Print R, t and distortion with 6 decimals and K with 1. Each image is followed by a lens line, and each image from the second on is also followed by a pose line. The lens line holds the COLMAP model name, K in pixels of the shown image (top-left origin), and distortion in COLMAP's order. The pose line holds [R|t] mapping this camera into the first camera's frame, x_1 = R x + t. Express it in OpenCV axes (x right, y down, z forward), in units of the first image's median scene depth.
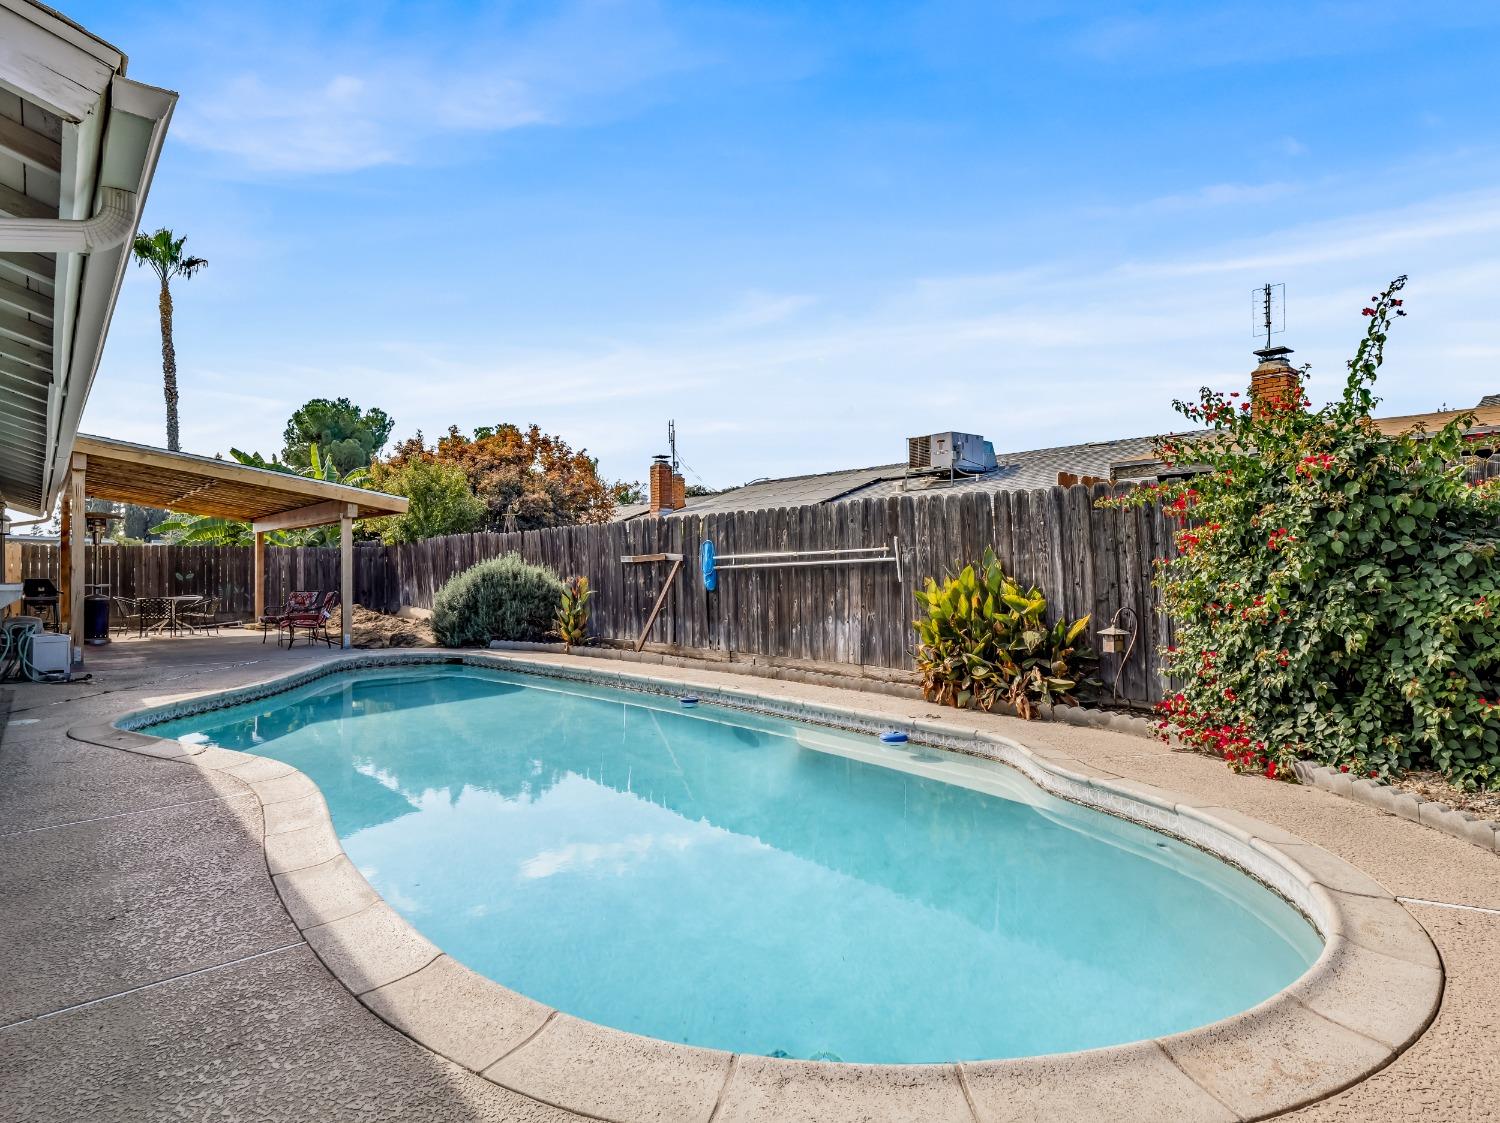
lens RADIAL K [[769.4, 0, 737.4], [0, 769.4, 569.5], [0, 0, 1]] dist [-0.006027, -0.001761]
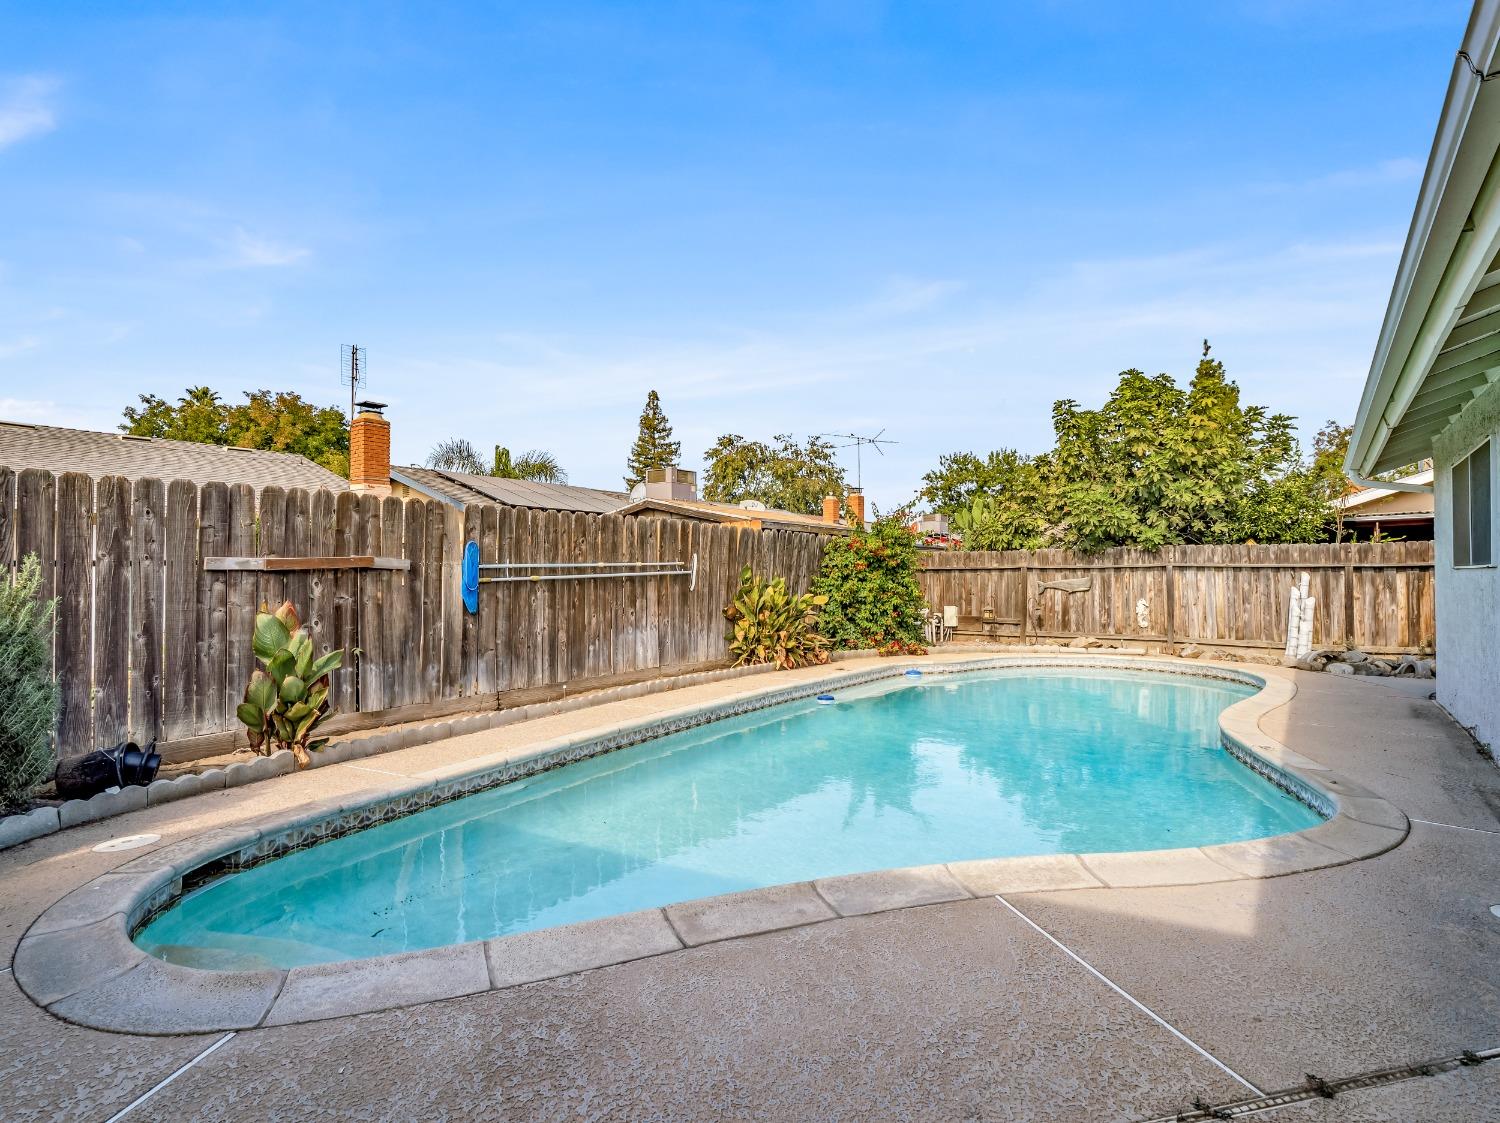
lens RADIAL K [[769.4, 0, 737.4], [0, 769.4, 569.5], [0, 0, 1]] dist [-0.006027, -0.001761]
pose [[-0.227756, 0.013824, 0.973620, -0.794243], [0.006950, 0.999897, -0.012571, -0.001575], [-0.973693, 0.003904, -0.227828, 0.951393]]
